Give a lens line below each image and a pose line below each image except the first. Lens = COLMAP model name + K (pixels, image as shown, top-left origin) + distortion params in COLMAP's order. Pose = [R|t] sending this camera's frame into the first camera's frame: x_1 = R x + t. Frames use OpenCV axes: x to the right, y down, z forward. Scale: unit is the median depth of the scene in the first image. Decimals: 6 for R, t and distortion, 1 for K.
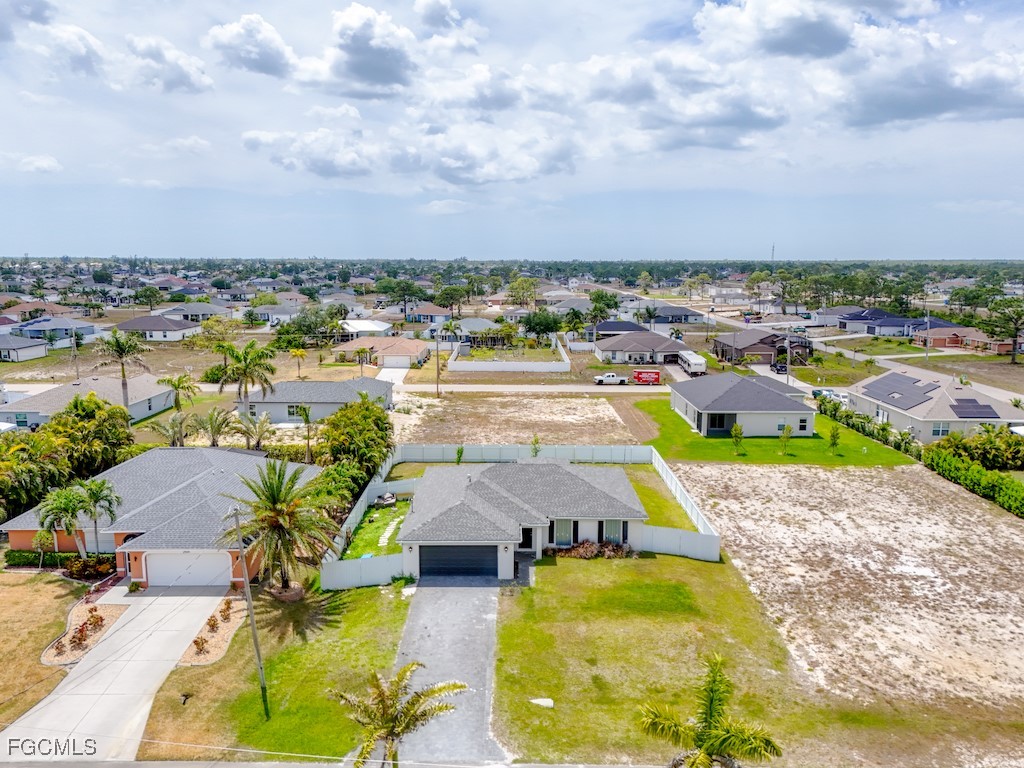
lens RADIAL K [[750.7, 0, 512.9], [0, 750.7, 386.3], [0, 0, 1]] dist [0.073952, -0.065687]
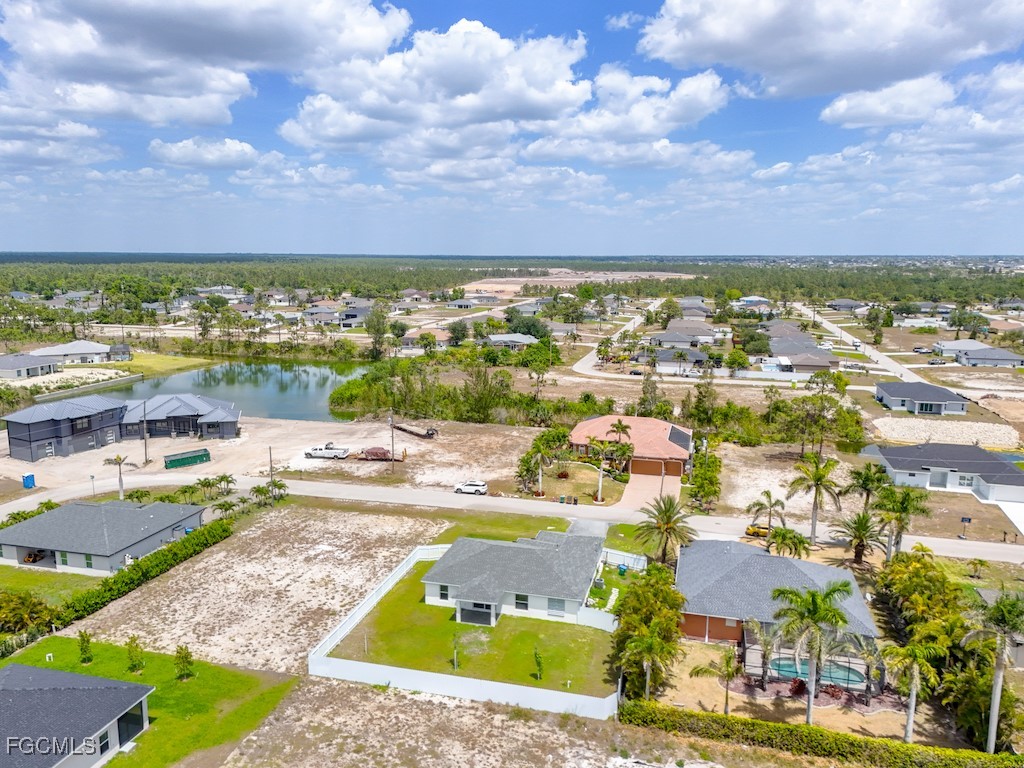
lens RADIAL K [[749.8, 0, 512.0], [0, 749.8, 384.0], [0, 0, 1]] dist [0.076483, -0.114858]
pose [[-0.966829, -0.046916, 0.251077, -0.288454], [0.039221, 0.944059, 0.327435, -0.586460], [-0.252394, 0.326421, -0.910904, 1.993508]]
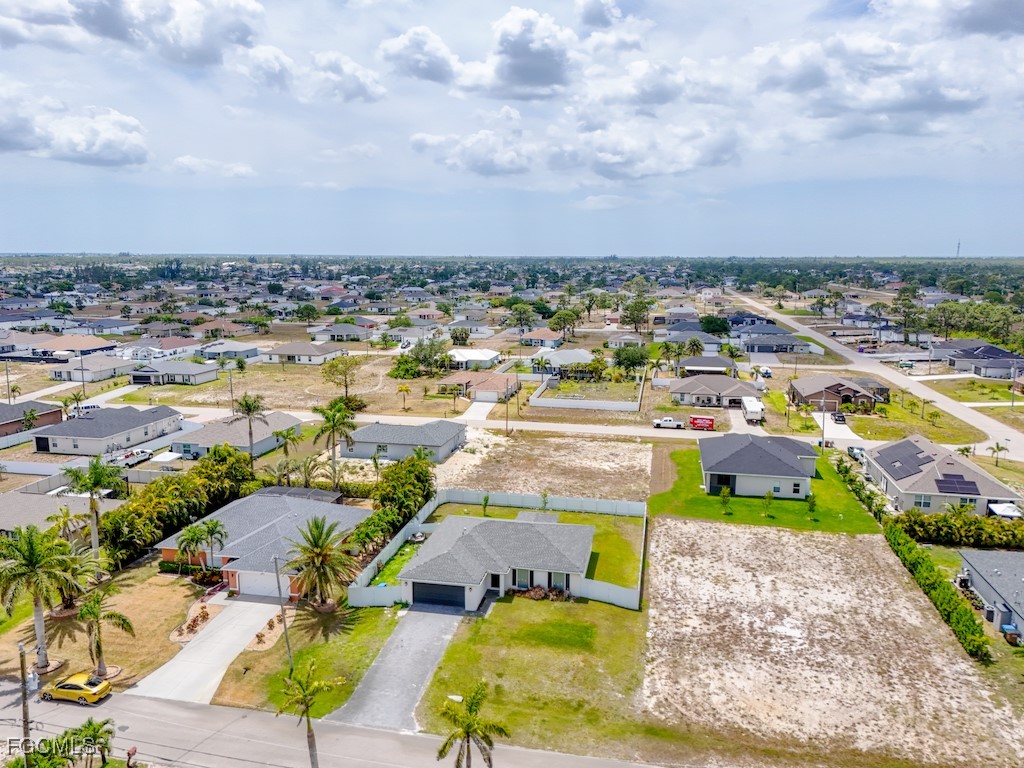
lens RADIAL K [[757.6, 0, 514.6], [0, 757.6, 367.6], [0, 0, 1]] dist [0.068501, -0.060619]
pose [[0.980399, 0.030136, -0.194703, 0.258377], [-0.033880, 0.999299, -0.015926, -0.137446], [0.194086, 0.022210, 0.980733, -0.303867]]
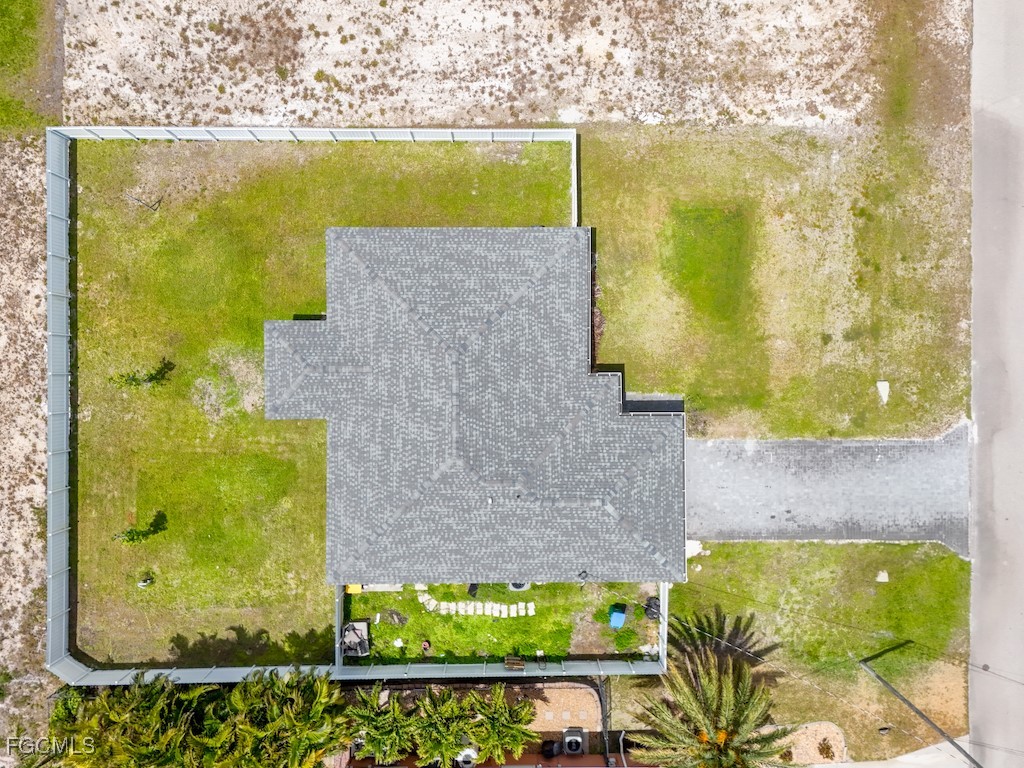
lens RADIAL K [[750.7, 0, 512.9], [0, 750.7, 386.3], [0, 0, 1]] dist [0.073952, -0.065687]
pose [[-0.006071, -0.999979, -0.002241, 0.030380], [0.155501, -0.003157, 0.987831, -0.423070], [-0.987817, 0.005649, 0.155517, 0.793949]]
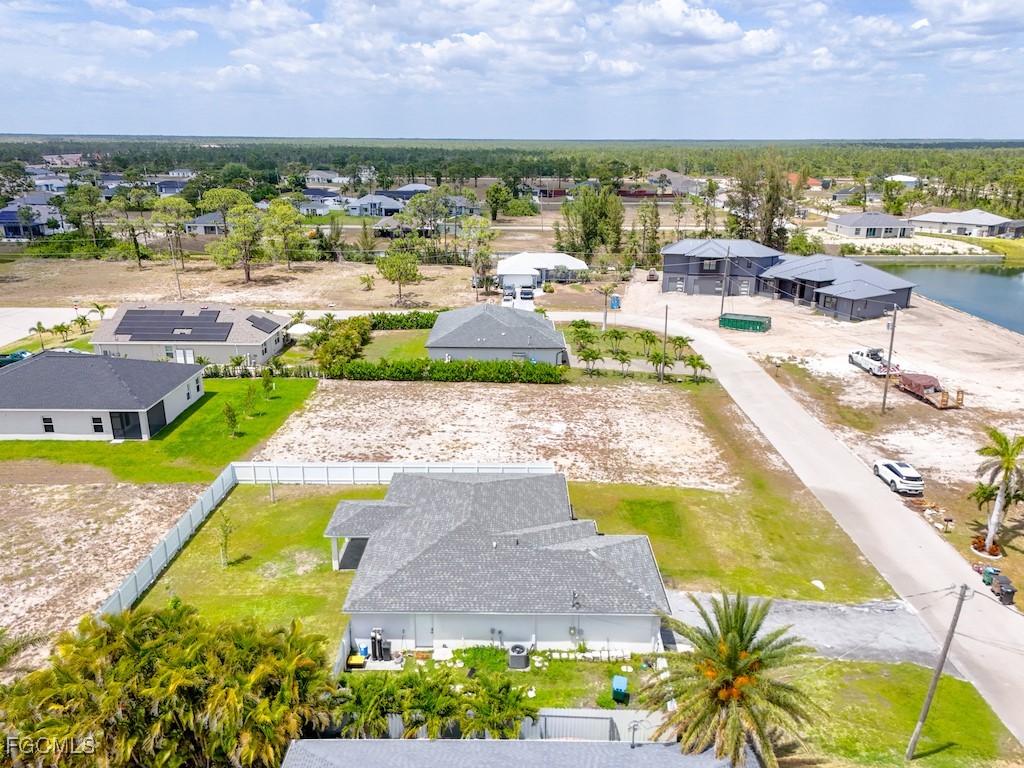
lens RADIAL K [[750.7, 0, 512.9], [0, 750.7, 386.3], [0, 0, 1]] dist [0.073952, -0.065687]
pose [[0.003424, -0.313007, 0.949745, -0.640773], [0.160398, 0.937625, 0.308435, -0.227066], [-0.987047, 0.151281, 0.053416, 0.821913]]
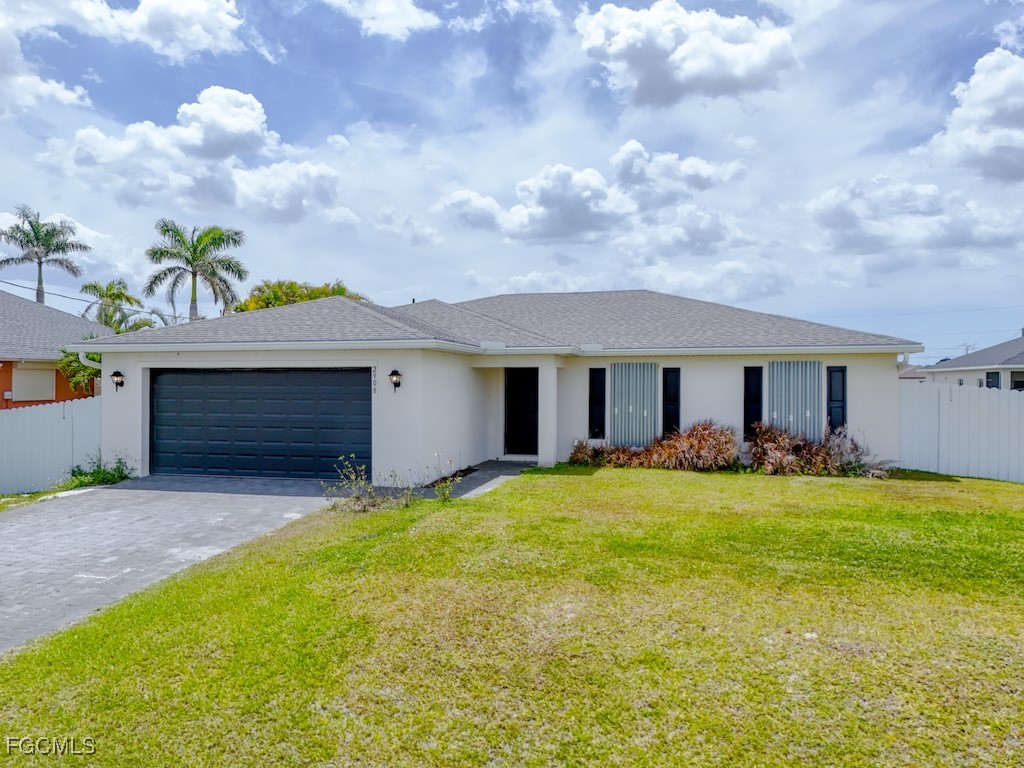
lens RADIAL K [[749.8, 0, 512.0], [0, 749.8, 384.0], [0, 0, 1]] dist [0.076483, -0.114858]
pose [[0.966256, -0.003256, -0.257563, 0.083880], [-0.041021, 0.985214, -0.166343, 0.202060], [0.254296, 0.171296, 0.951836, 0.560347]]
